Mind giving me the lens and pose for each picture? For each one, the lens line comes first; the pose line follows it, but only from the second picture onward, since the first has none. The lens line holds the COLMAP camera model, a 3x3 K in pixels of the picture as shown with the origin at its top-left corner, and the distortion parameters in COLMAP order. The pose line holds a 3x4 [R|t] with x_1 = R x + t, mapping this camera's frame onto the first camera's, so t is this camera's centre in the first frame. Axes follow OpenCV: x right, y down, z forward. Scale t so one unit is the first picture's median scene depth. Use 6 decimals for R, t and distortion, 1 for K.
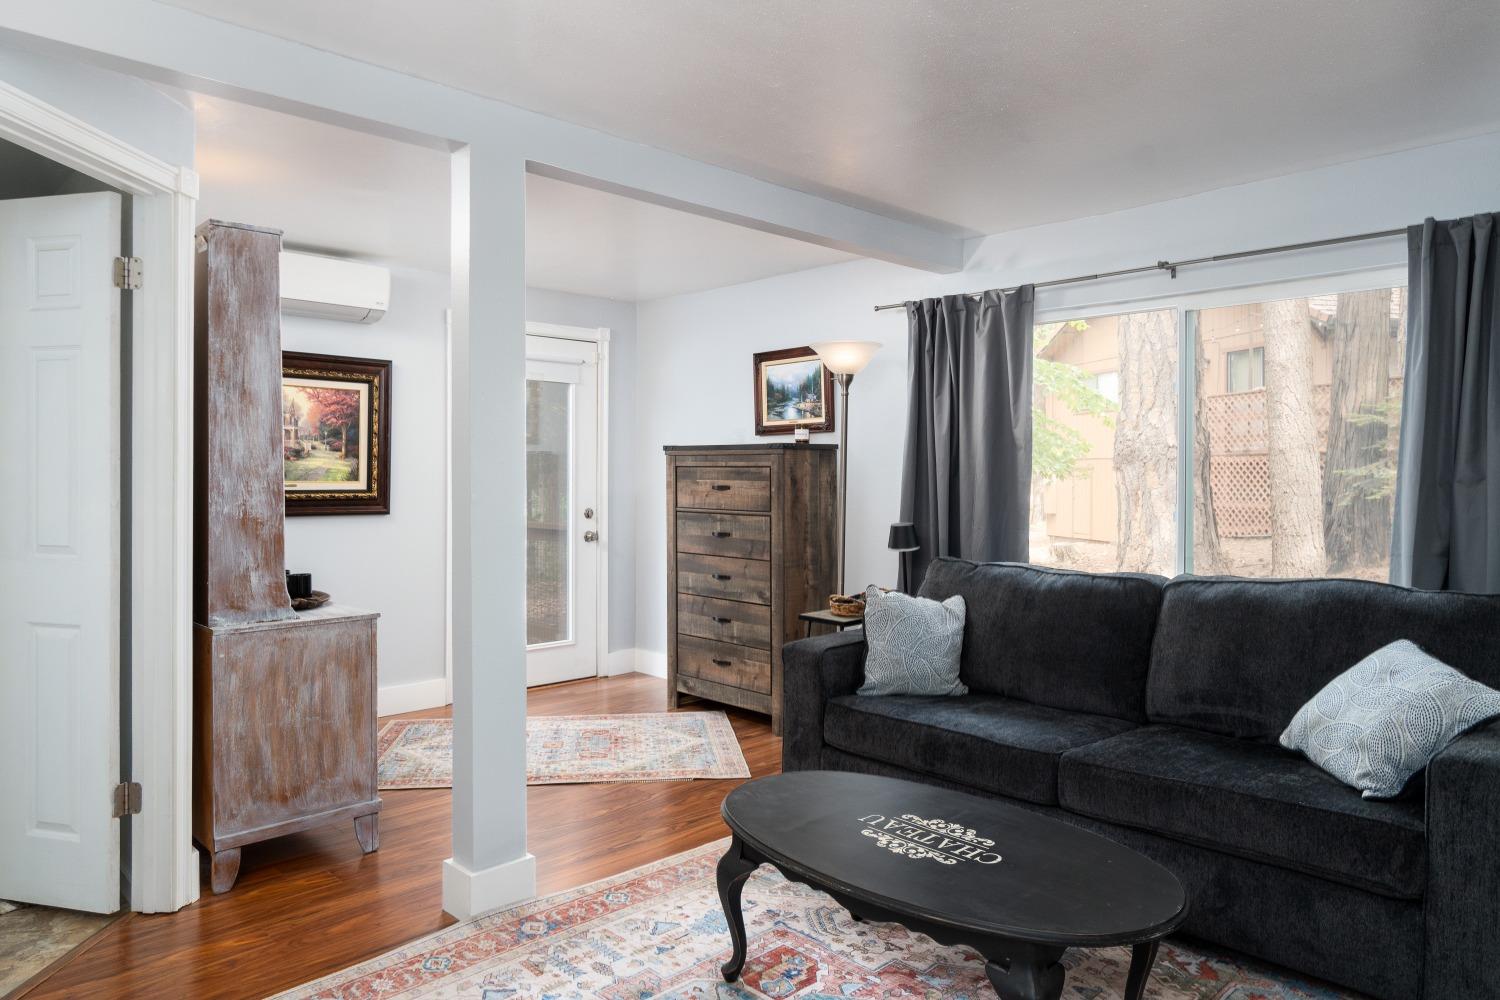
lens RADIAL K [[962.7, 0, 751.7], [0, 962.7, 496.4], [0, 0, 1]] dist [-0.000887, -0.001642]
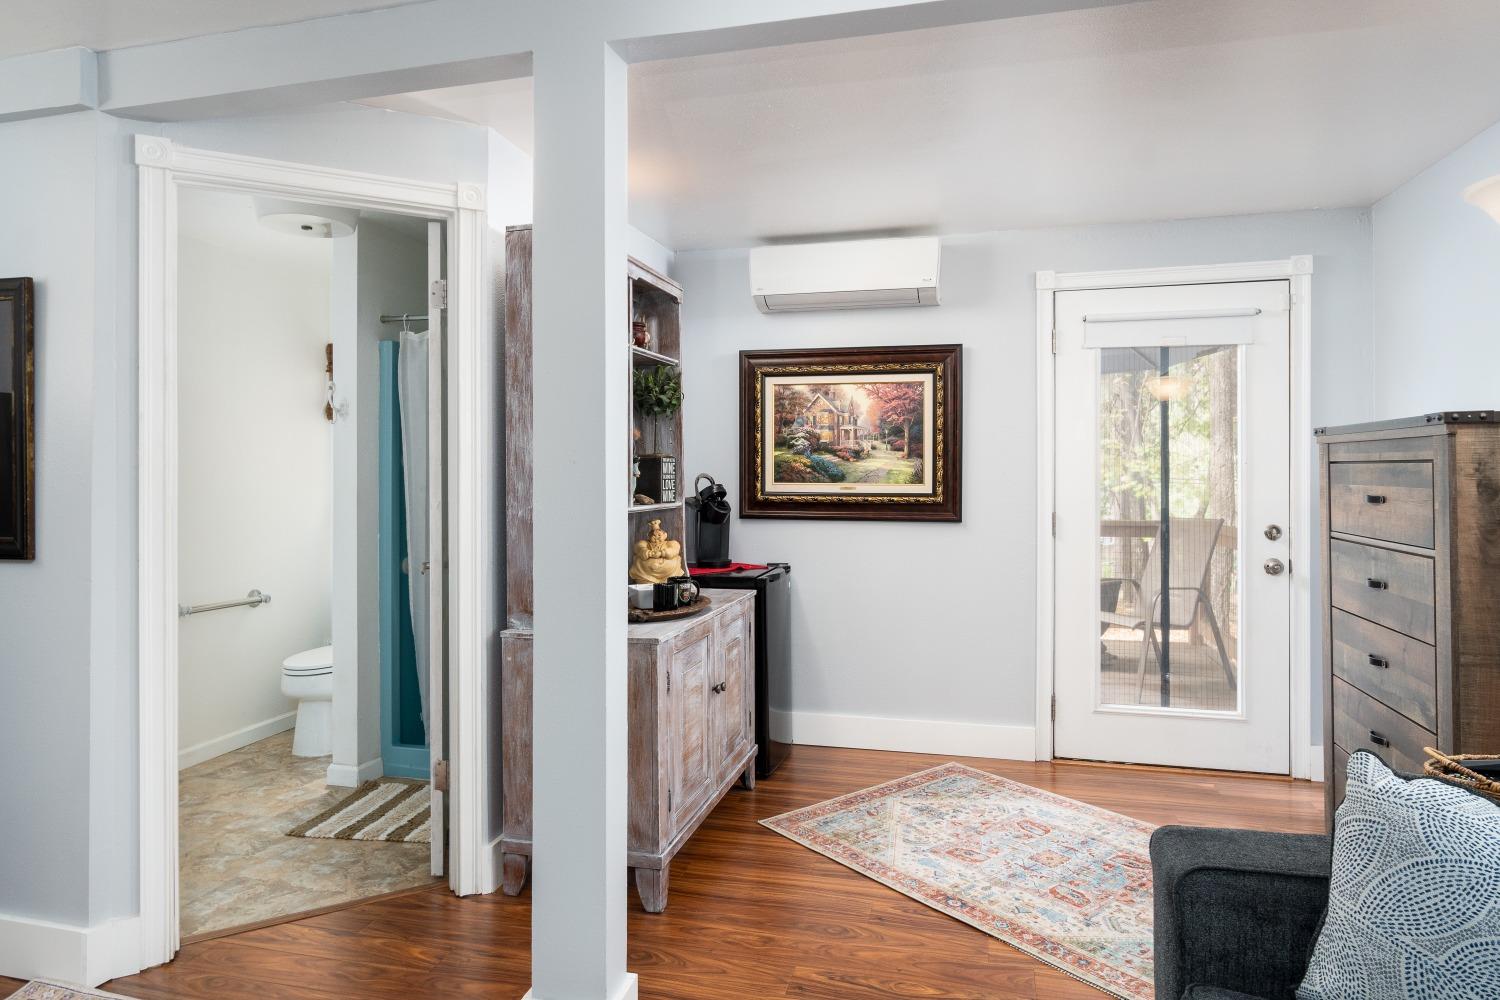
lens RADIAL K [[918.5, 0, 737.3], [0, 918.5, 484.9], [0, 0, 1]] dist [-0.004888, 0.003170]
pose [[0.517846, 0.006159, -0.855452, 0.232928], [-0.016152, 0.999866, -0.002579, -0.010180], [0.855321, 0.015153, 0.517876, 0.420908]]
